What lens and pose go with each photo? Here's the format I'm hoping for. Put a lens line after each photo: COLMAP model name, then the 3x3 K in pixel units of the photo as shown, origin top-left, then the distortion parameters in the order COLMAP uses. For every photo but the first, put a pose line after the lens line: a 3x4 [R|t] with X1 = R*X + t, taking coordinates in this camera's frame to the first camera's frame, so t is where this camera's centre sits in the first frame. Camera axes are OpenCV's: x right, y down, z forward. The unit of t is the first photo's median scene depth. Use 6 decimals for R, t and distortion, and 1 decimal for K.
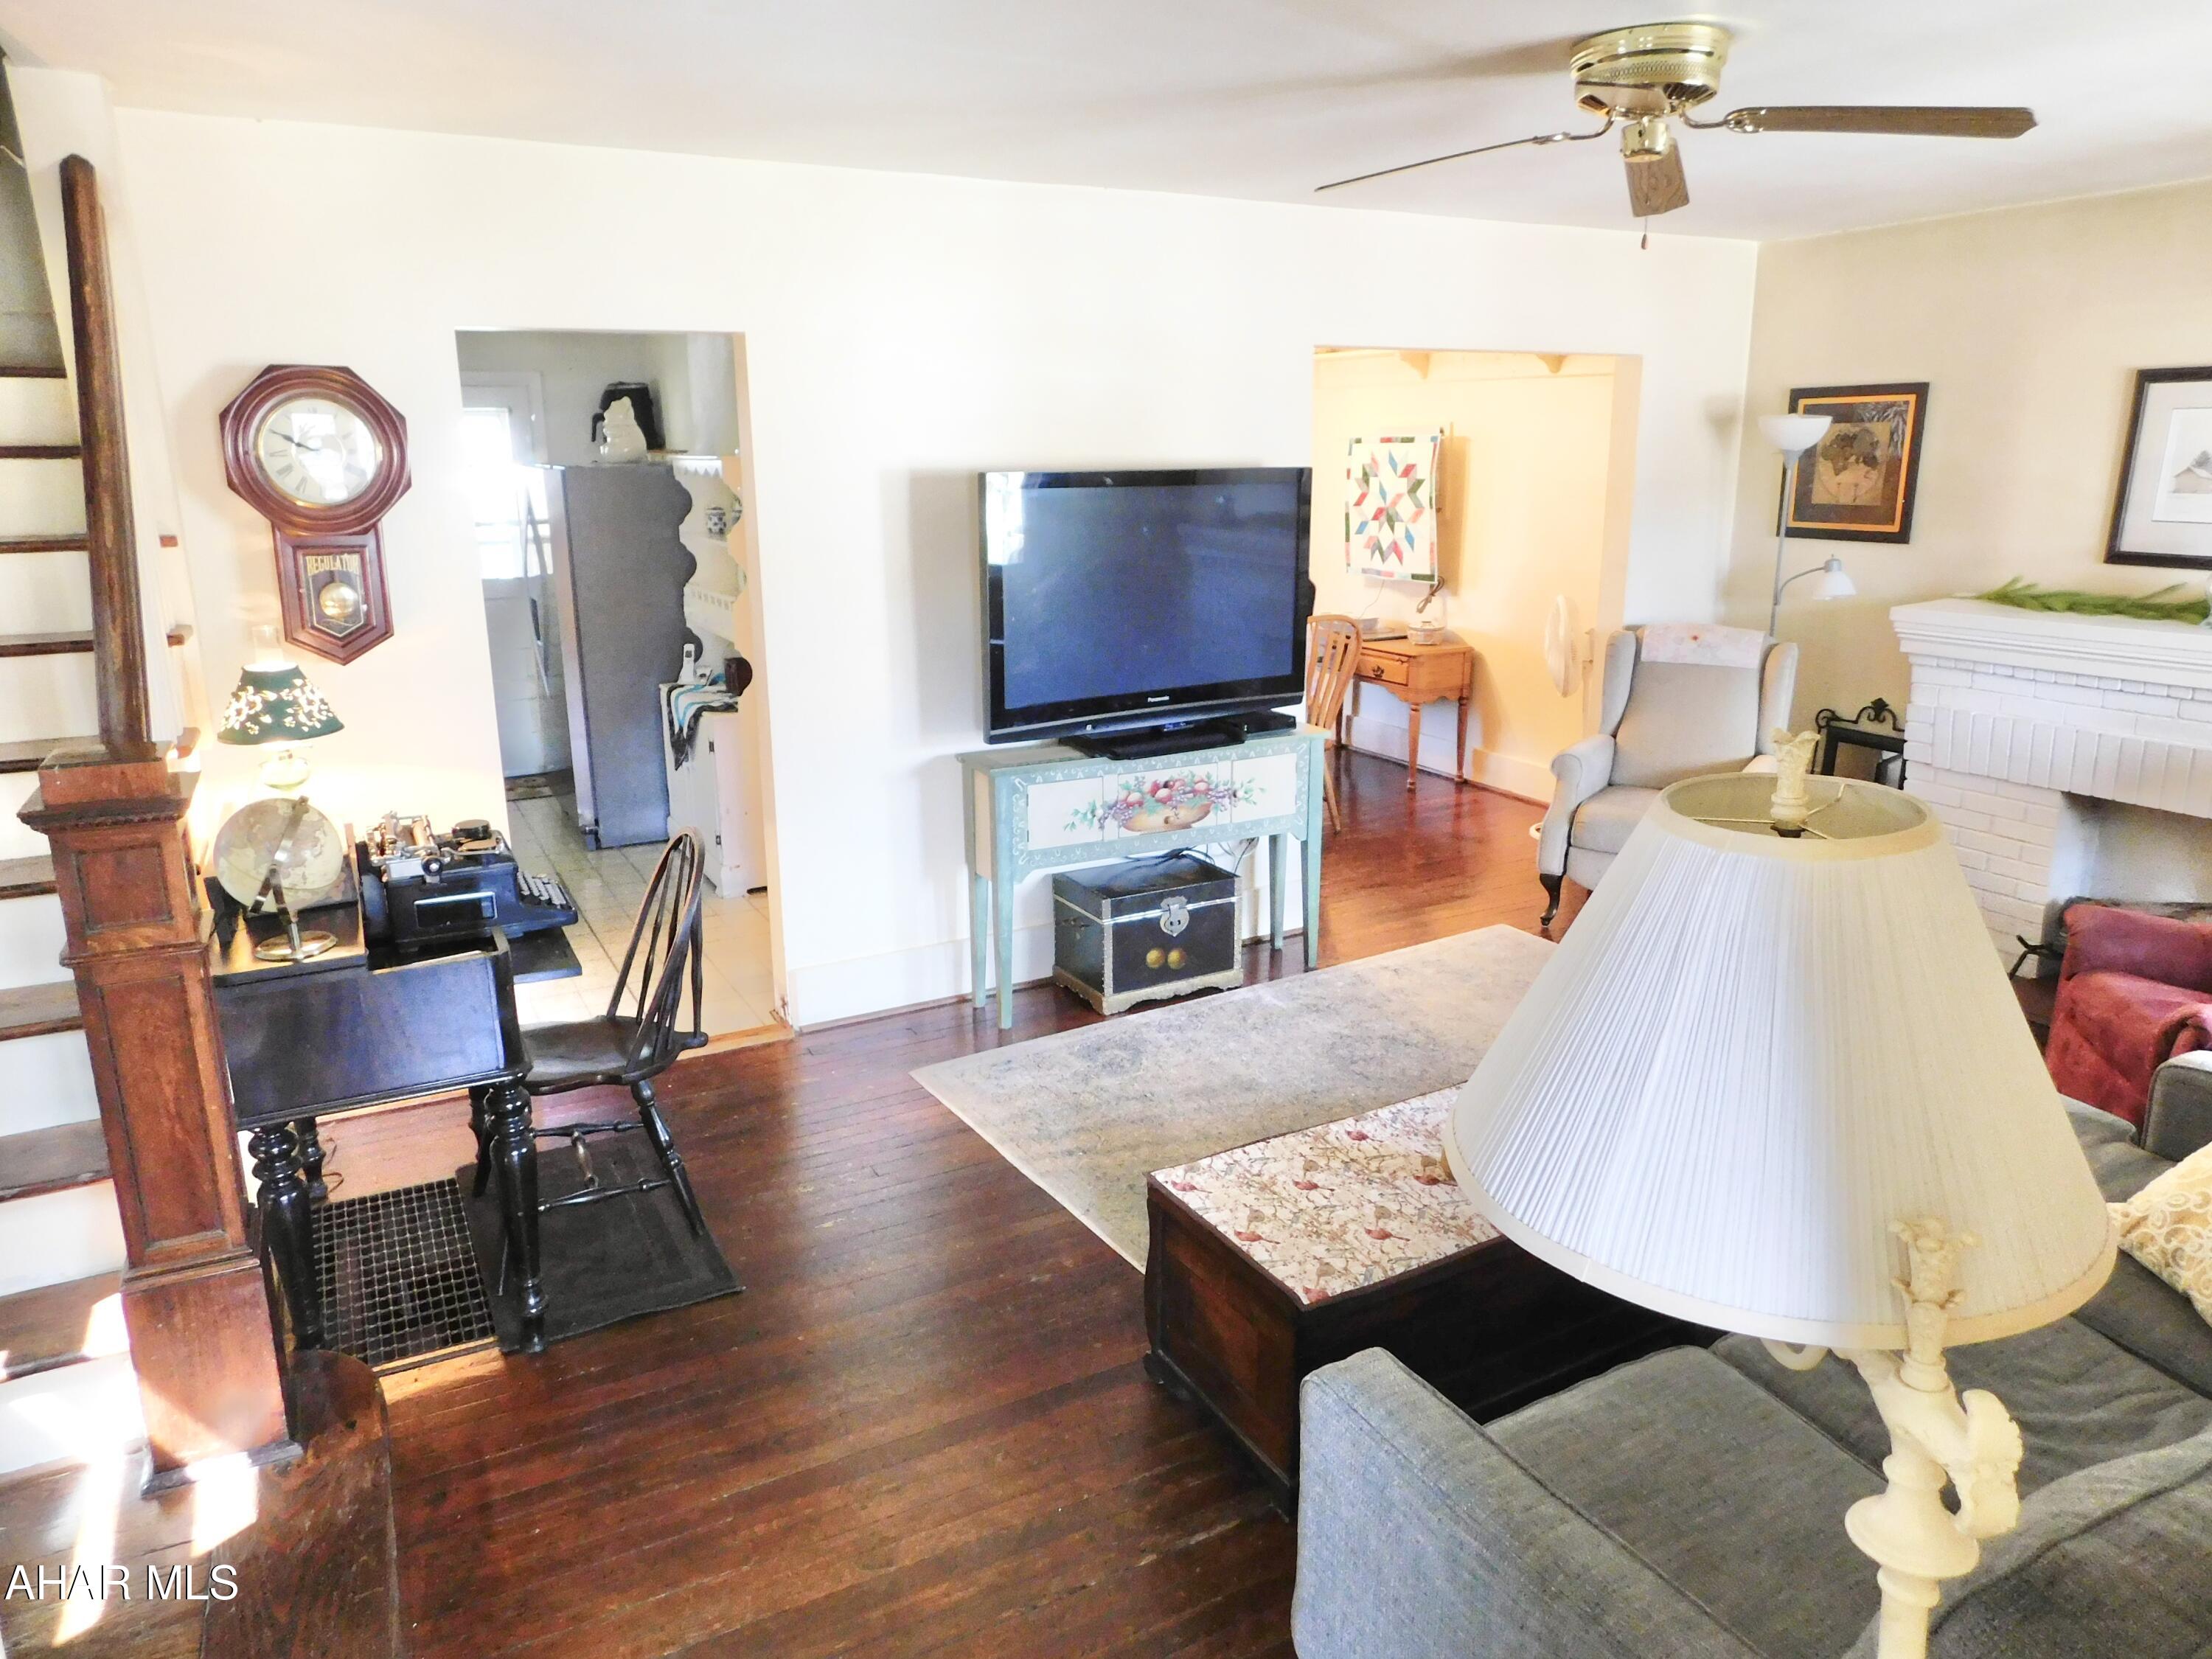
lens RADIAL K [[1459.4, 0, 1110.7], [0, 1459.4, 815.2], [0, 0, 1]] dist [-0.055499, 0.037001]
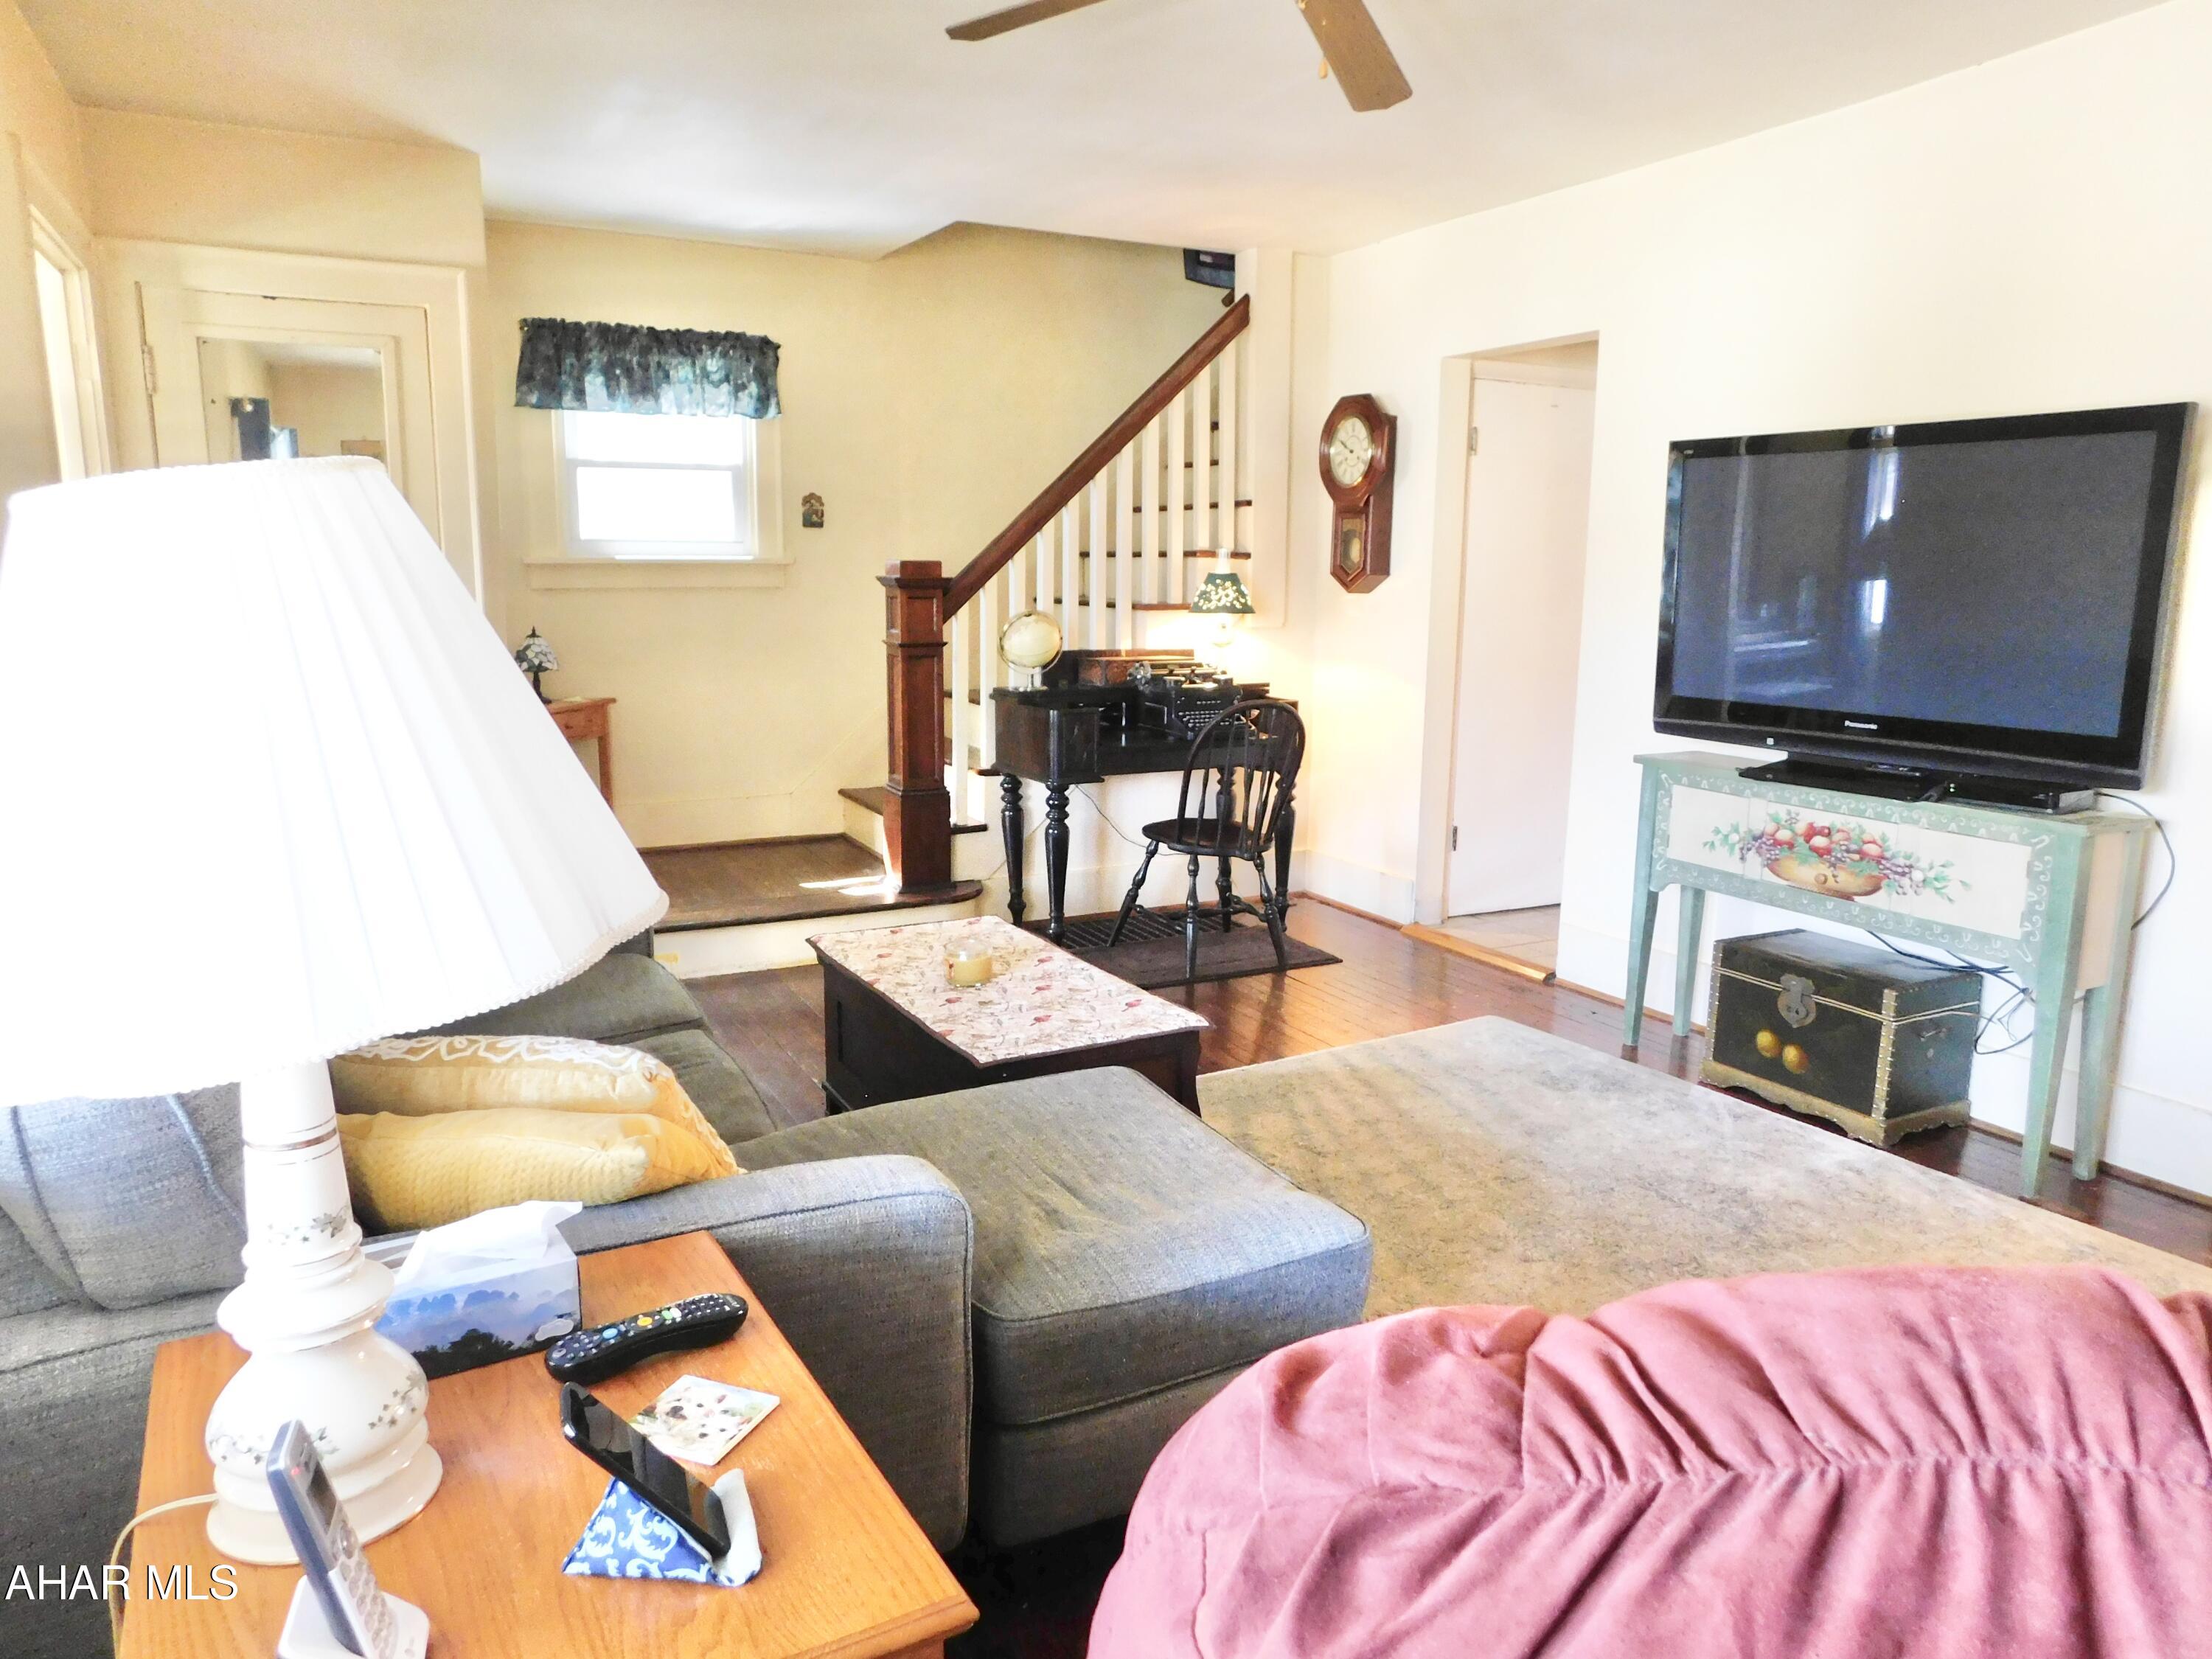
lens RADIAL K [[1459.4, 0, 1095.1], [0, 1459.4, 828.8], [0, 0, 1]] dist [-0.055499, 0.037001]
pose [[-0.016707, 0.182134, -0.983132, 0.798578], [-0.258381, 0.949084, 0.180217, -0.060511], [0.965899, 0.257033, 0.031204, 0.603279]]
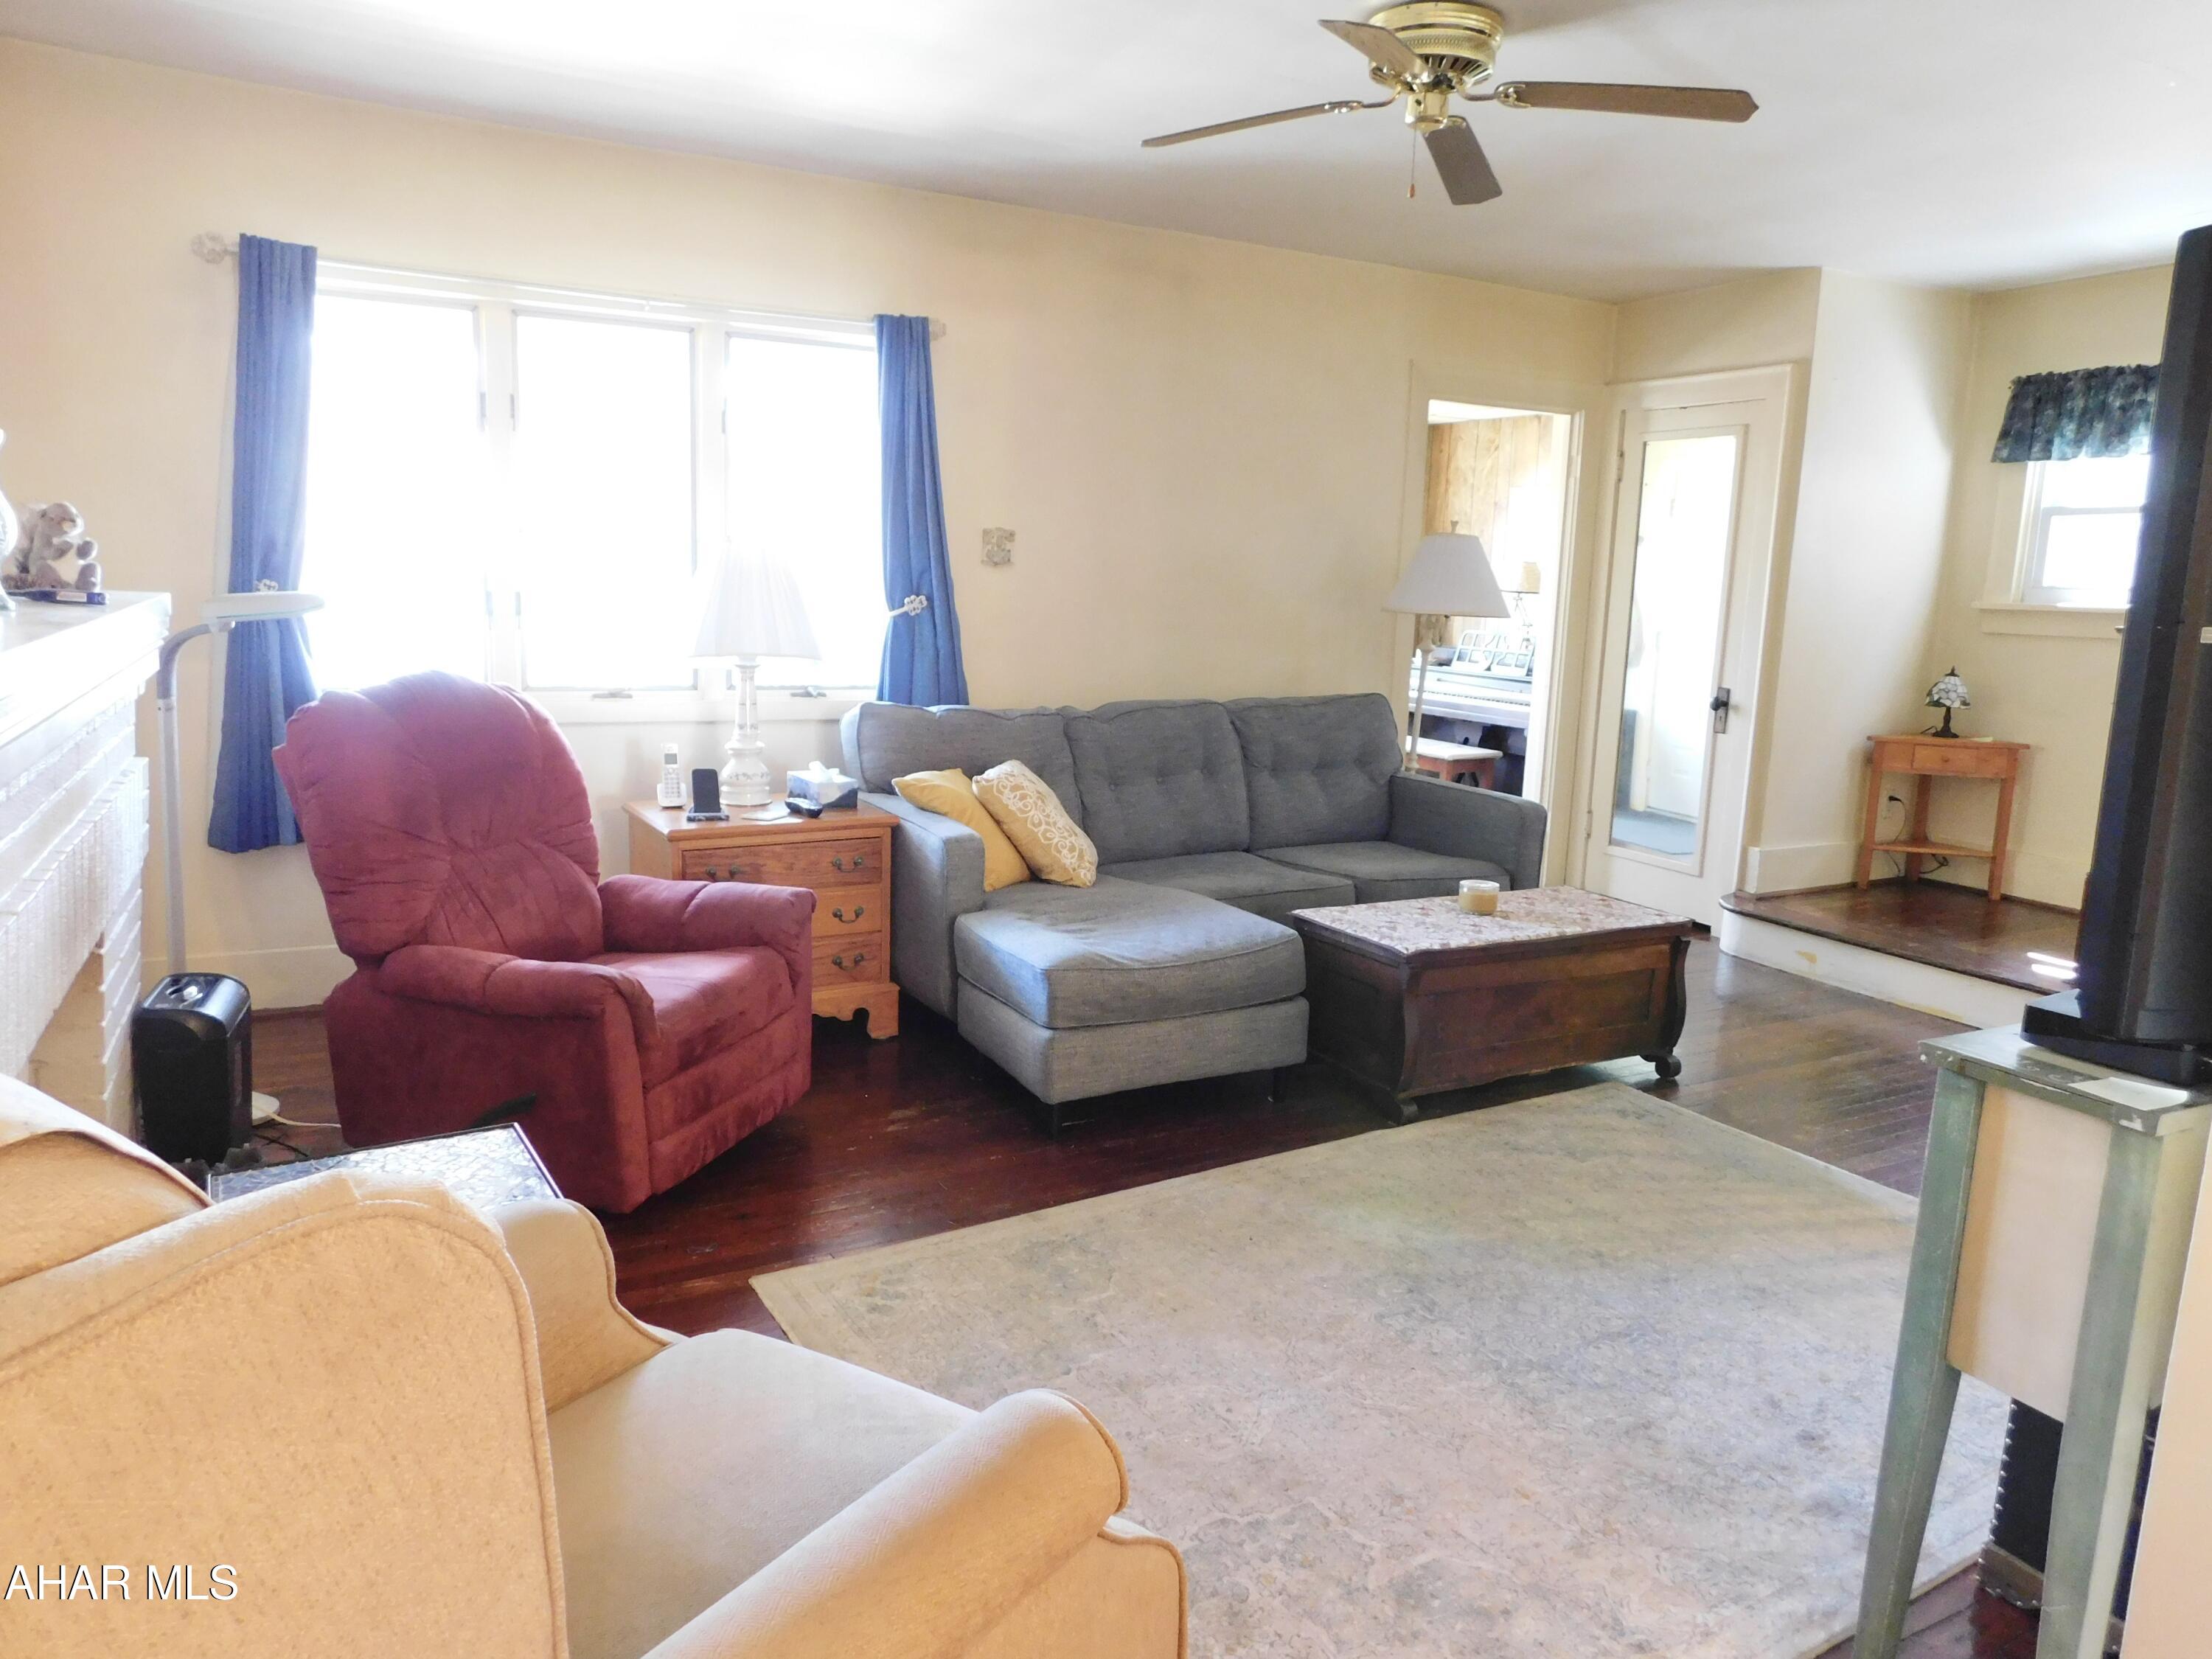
lens RADIAL K [[1459.4, 0, 1101.7], [0, 1459.4, 834.6], [0, 0, 1]] dist [-0.055499, 0.037001]
pose [[-0.999468, -0.031524, 0.008346, 0.353045], [-0.025316, 0.911407, 0.410726, -0.247148], [-0.020554, 0.410296, -0.911721, 1.368452]]
